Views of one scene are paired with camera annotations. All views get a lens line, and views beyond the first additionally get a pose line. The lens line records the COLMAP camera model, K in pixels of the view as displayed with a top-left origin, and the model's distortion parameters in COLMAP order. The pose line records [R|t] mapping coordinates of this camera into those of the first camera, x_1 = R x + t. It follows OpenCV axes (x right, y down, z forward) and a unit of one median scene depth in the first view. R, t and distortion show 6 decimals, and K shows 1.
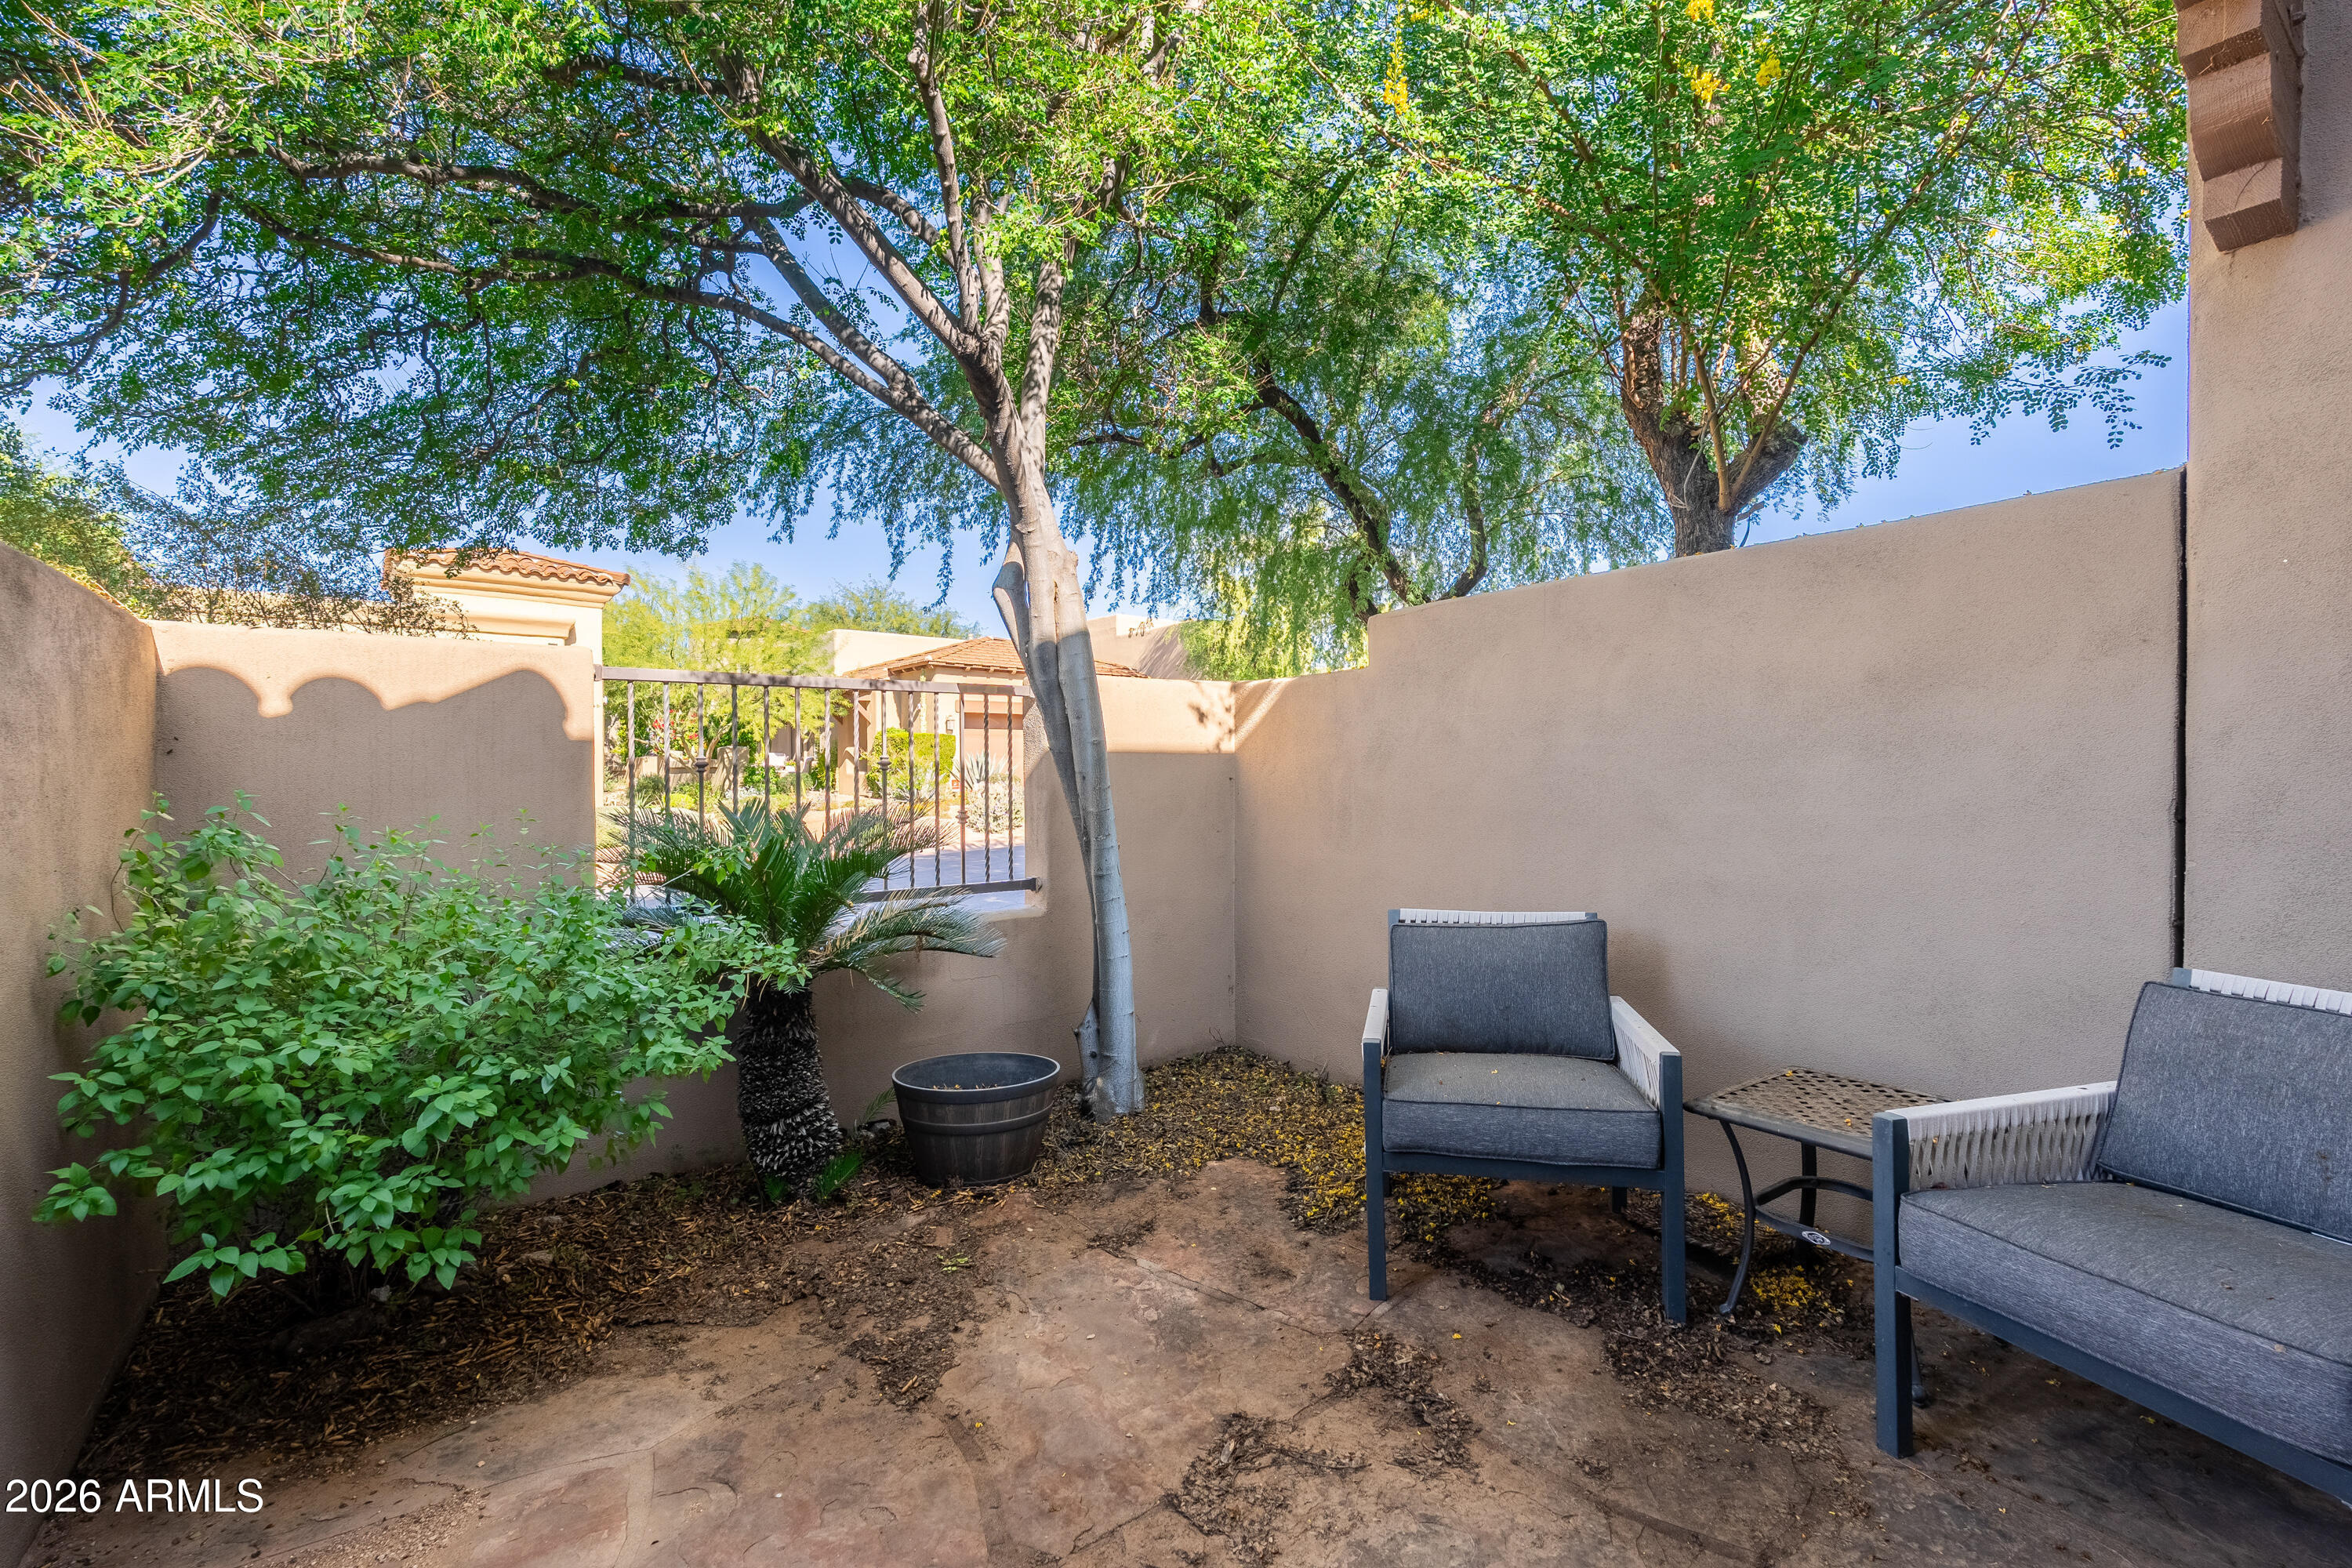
lens RADIAL K [[1026.9, 0, 1174.9], [0, 1026.9, 782.8], [0, 0, 1]] dist [-0.002757, 0.000575]
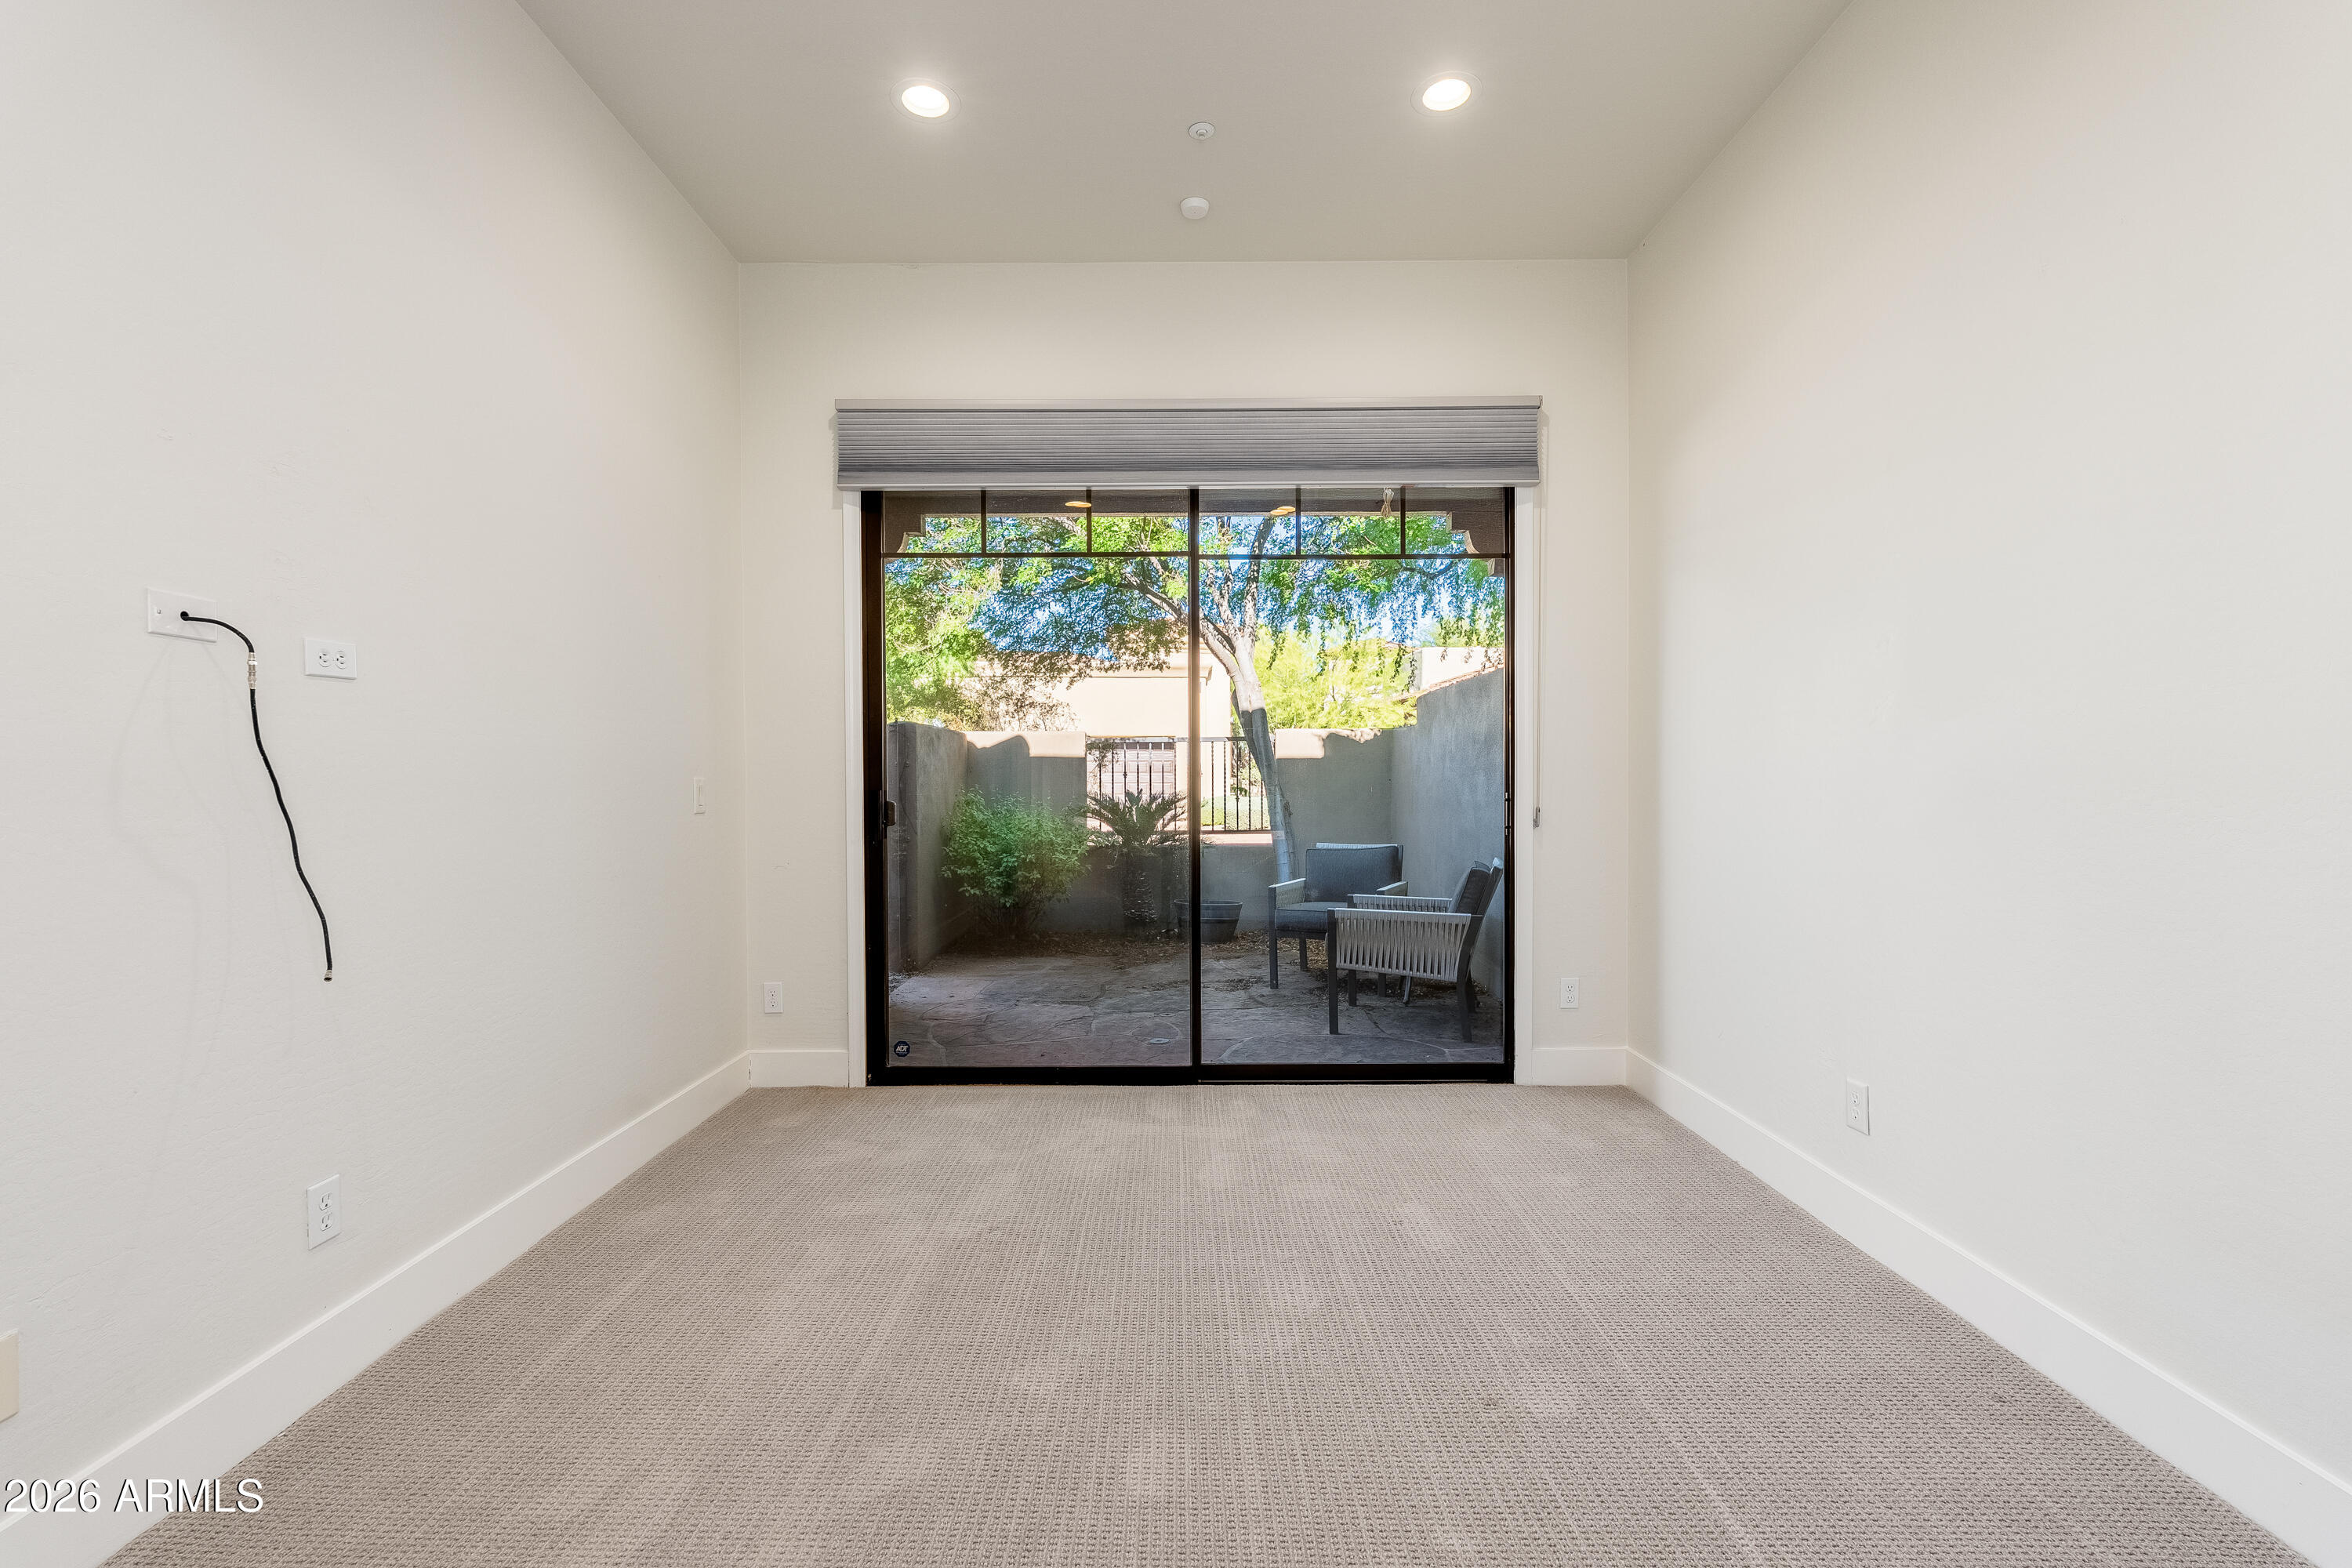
lens RADIAL K [[1026.9, 0, 1164.1], [0, 1026.9, 789.0], [0, 0, 1]] dist [-0.002757, 0.000575]
pose [[0.803243, 0.008526, -0.595590, 1.016352], [-0.001585, 0.999925, 0.012177, -0.010576], [0.595649, -0.008838, 0.803196, -0.873693]]
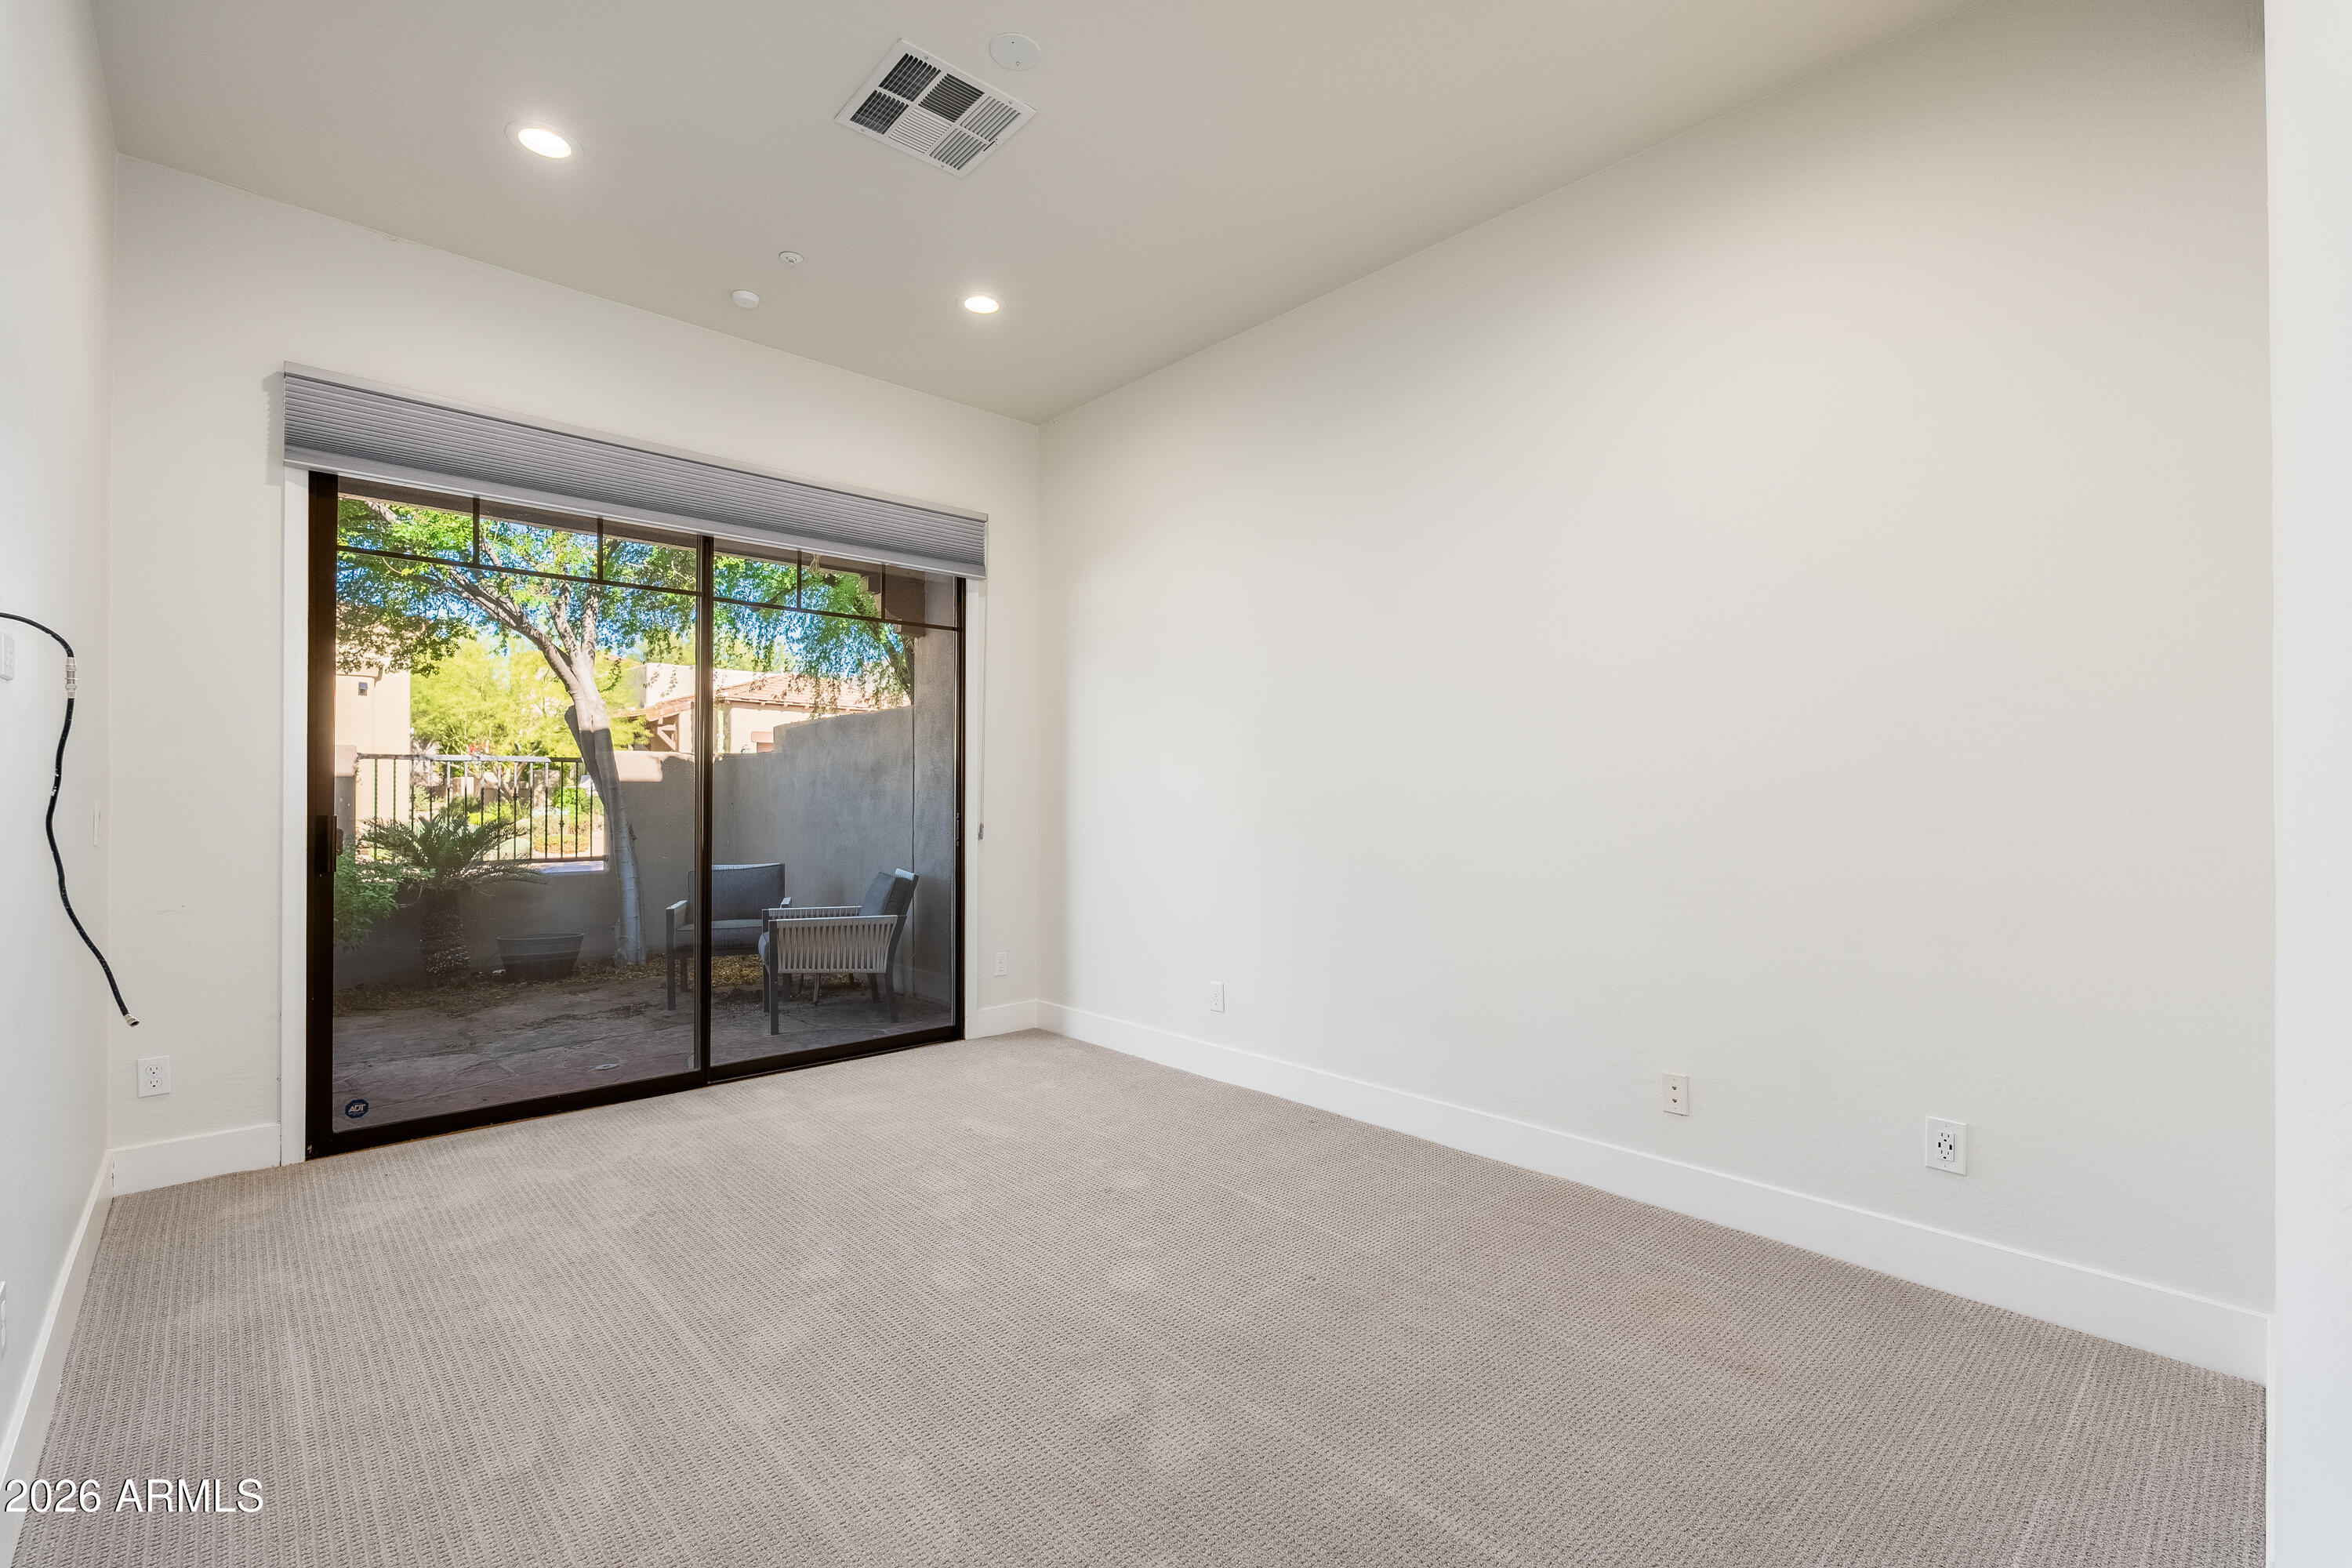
lens RADIAL K [[1026.9, 0, 1174.6], [0, 1026.9, 791.6], [0, 0, 1]] dist [-0.002757, 0.000575]
pose [[0.993893, 0.004199, 0.110266, 0.809709], [-0.003034, 0.999938, -0.010734, -0.009514], [-0.110304, 0.010334, 0.993844, -1.189947]]
